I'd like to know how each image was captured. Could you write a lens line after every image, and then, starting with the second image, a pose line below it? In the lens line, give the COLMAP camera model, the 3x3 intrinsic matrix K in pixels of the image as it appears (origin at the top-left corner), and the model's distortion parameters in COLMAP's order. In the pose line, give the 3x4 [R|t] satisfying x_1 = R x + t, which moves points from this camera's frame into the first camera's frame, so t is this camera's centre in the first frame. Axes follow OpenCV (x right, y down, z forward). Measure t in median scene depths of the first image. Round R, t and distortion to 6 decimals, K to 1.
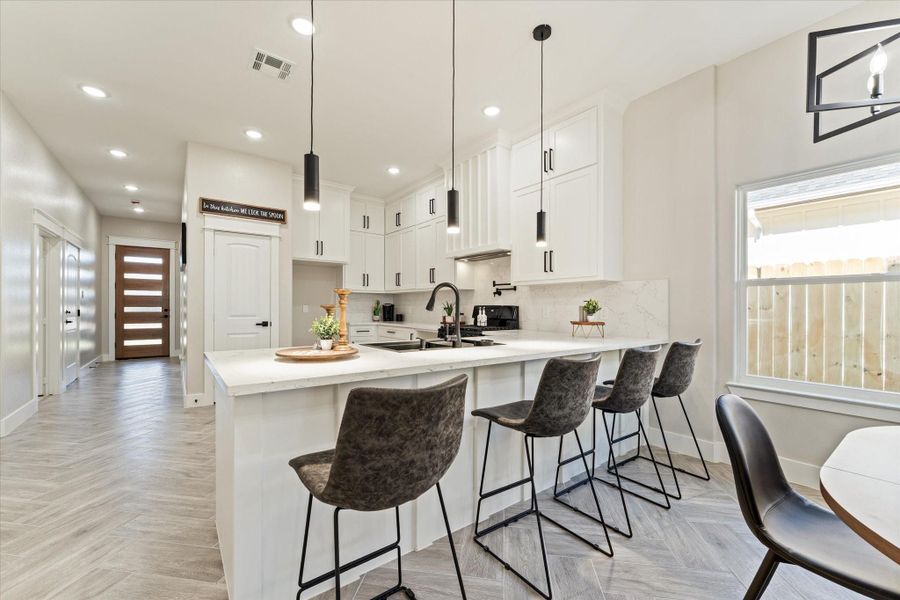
lens RADIAL K [[363.2, 0, 451.1], [0, 363.2, 307.4], [0, 0, 1]] dist [-0.000786, -0.000760]
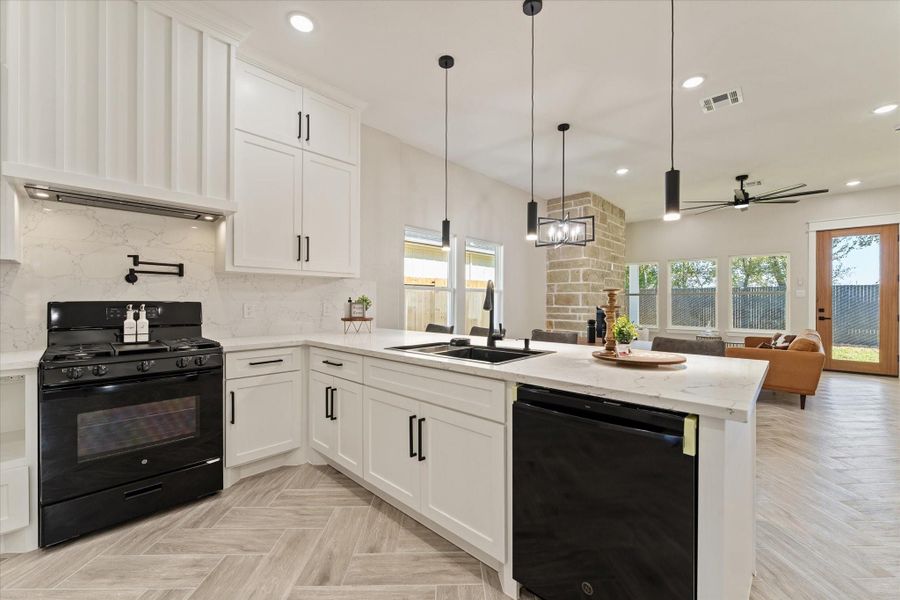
lens RADIAL K [[363.2, 0, 451.8], [0, 363.2, 301.3], [0, 0, 1]] dist [-0.000786, -0.000760]
pose [[-0.157449, -0.004324, 0.987518, -0.690259], [-0.001751, 0.999990, 0.004100, -0.011822], [-0.987525, -0.001083, -0.157455, 0.910823]]
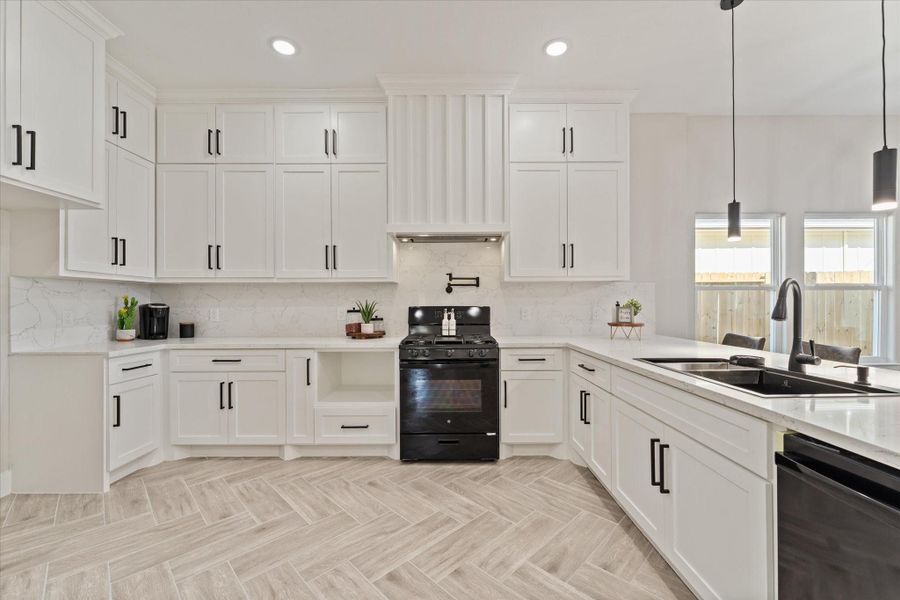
lens RADIAL K [[363.2, 0, 451.9], [0, 363.2, 301.0], [0, 0, 1]] dist [-0.000786, -0.000760]
pose [[0.601097, -0.002945, 0.799171, -0.685698], [0.007330, 0.999971, -0.001828, -0.020881], [-0.799143, 0.006957, 0.601101, 0.799402]]
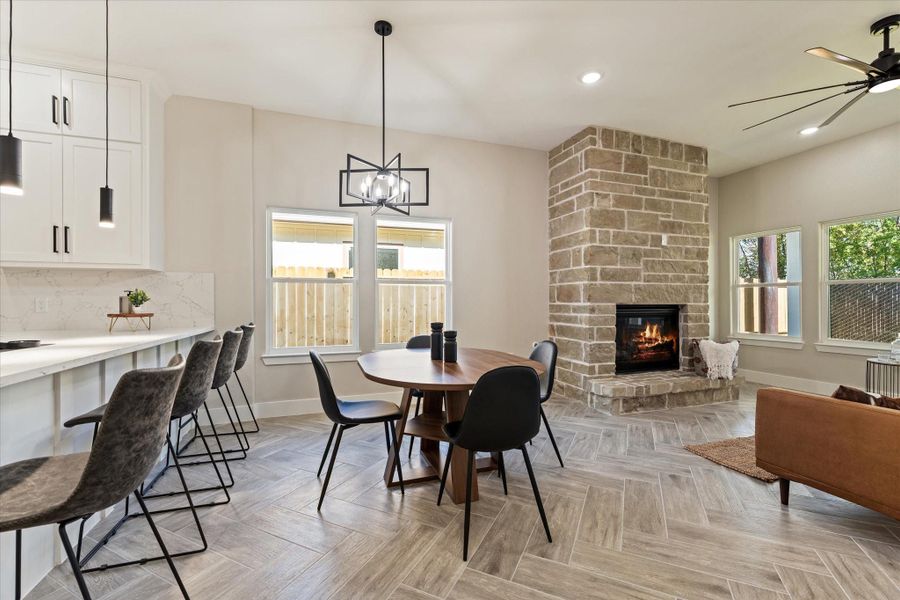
lens RADIAL K [[382.9, 0, 450.0], [0, 382.9, 301.0], [0, 0, 1]] dist [-0.003010, 0.000102]
pose [[0.304132, -0.004375, 0.952620, -0.297018], [0.003728, 0.999987, 0.003403, 0.007438], [-0.952623, 0.002516, 0.304145, -0.051143]]
